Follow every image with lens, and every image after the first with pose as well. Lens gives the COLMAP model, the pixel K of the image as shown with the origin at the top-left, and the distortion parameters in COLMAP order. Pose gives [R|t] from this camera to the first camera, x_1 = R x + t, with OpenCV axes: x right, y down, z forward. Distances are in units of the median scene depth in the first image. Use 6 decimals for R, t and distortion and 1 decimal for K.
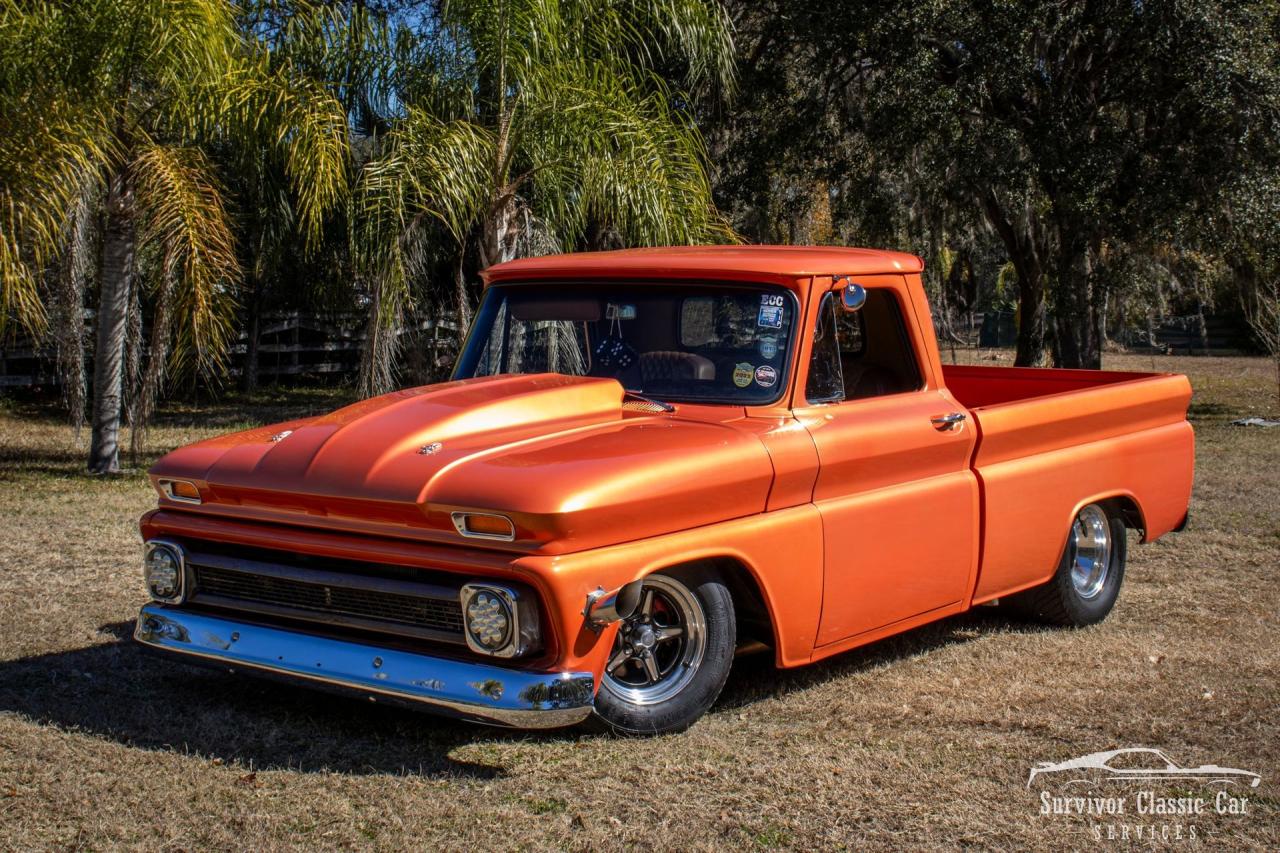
lens RADIAL K [[1751.4, 0, 640.0], [0, 1751.4, 426.5], [0, 0, 1]] dist [0.043751, 0.029261]
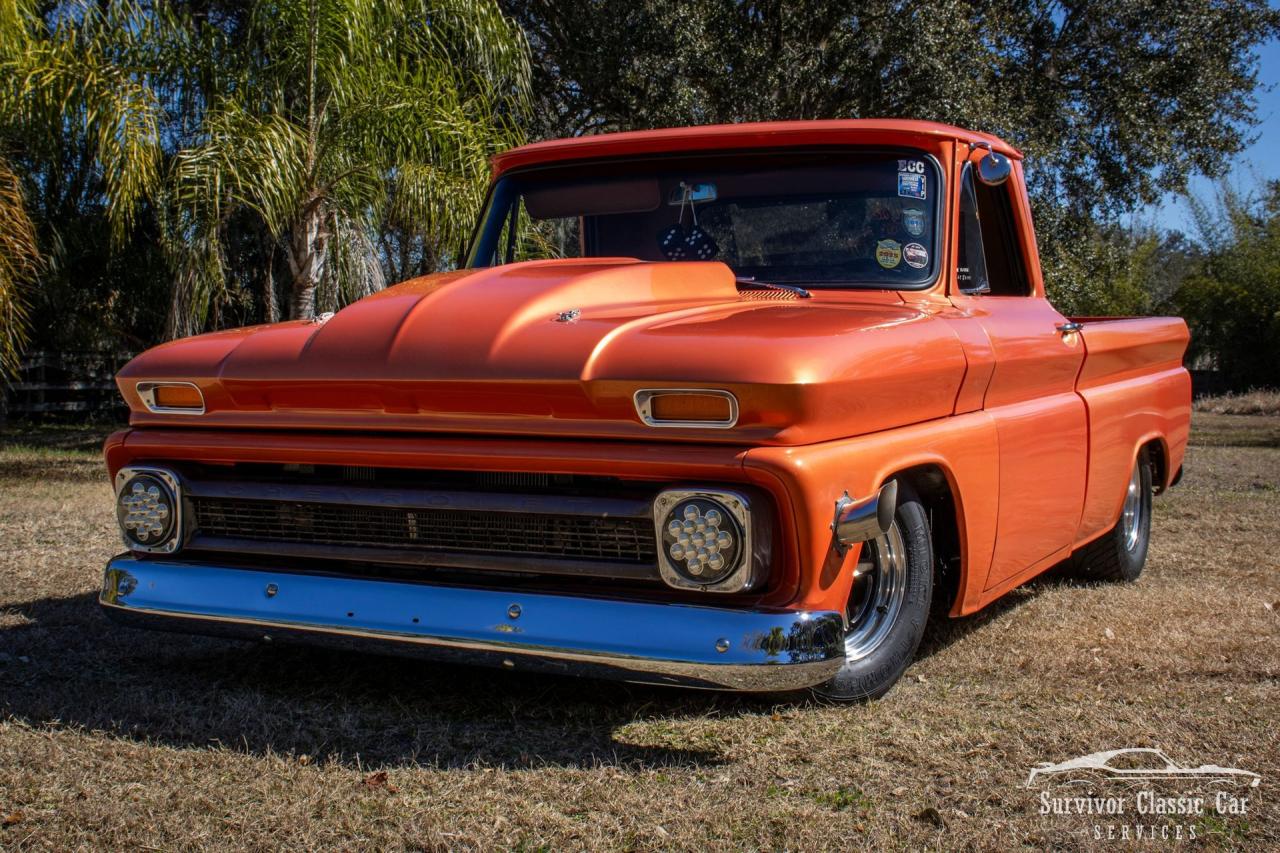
lens RADIAL K [[1588.7, 0, 653.9], [0, 1588.7, 435.6], [0, 0, 1]] dist [-0.006782, 0.084090]
pose [[0.983336, -0.010677, 0.181481, -0.181042], [0.014024, 0.999754, -0.017171, 0.065152], [-0.181253, 0.019430, 0.983244, 0.309384]]
